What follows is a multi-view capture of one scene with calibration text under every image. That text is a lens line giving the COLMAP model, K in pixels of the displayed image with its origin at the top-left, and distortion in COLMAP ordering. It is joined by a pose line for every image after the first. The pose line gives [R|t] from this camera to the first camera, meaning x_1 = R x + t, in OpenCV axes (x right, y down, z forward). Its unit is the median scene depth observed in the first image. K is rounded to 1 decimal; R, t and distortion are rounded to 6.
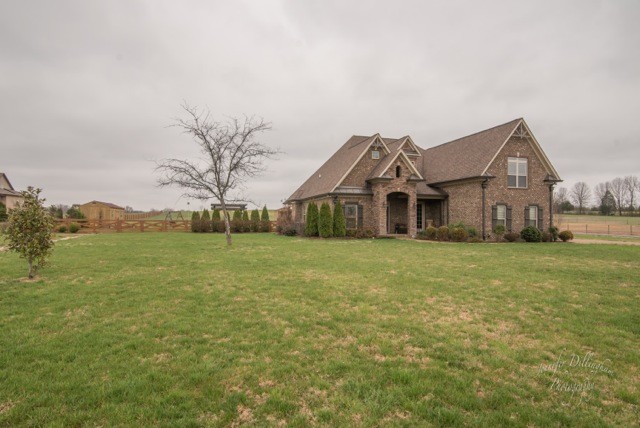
lens RADIAL K [[297.3, 0, 335.9], [0, 297.3, 219.9], [0, 0, 1]] dist [-0.001408, 0.000066]
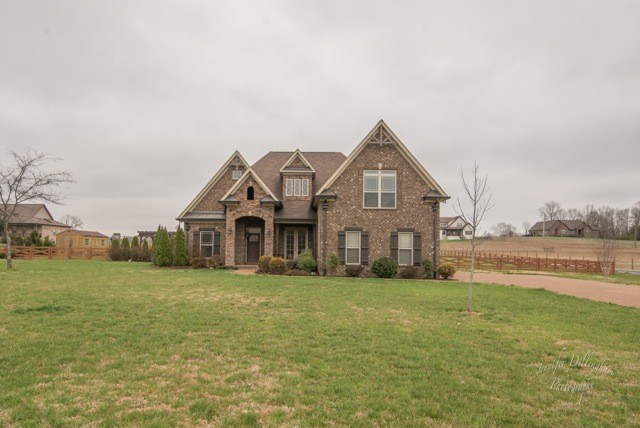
lens RADIAL K [[369.0, 0, 328.8], [0, 369.0, 239.1], [0, 0, 1]] dist [-0.000038, 0.000022]
pose [[0.960063, -0.000574, -0.279782, 0.743445], [-0.008628, 0.999462, -0.031656, 0.005051], [0.279650, 0.032806, 0.959541, 0.031051]]
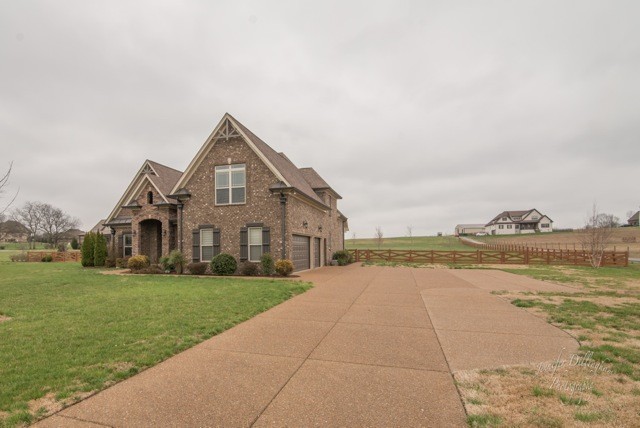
lens RADIAL K [[331.4, 0, 320.0], [0, 331.4, 243.4], [0, 0, 1]] dist [-0.000195, 0.000045]
pose [[0.856771, -0.025627, -0.515060, 1.229211], [0.018327, 0.999647, -0.019251, 0.013725], [0.515372, 0.007054, 0.856938, 0.381544]]
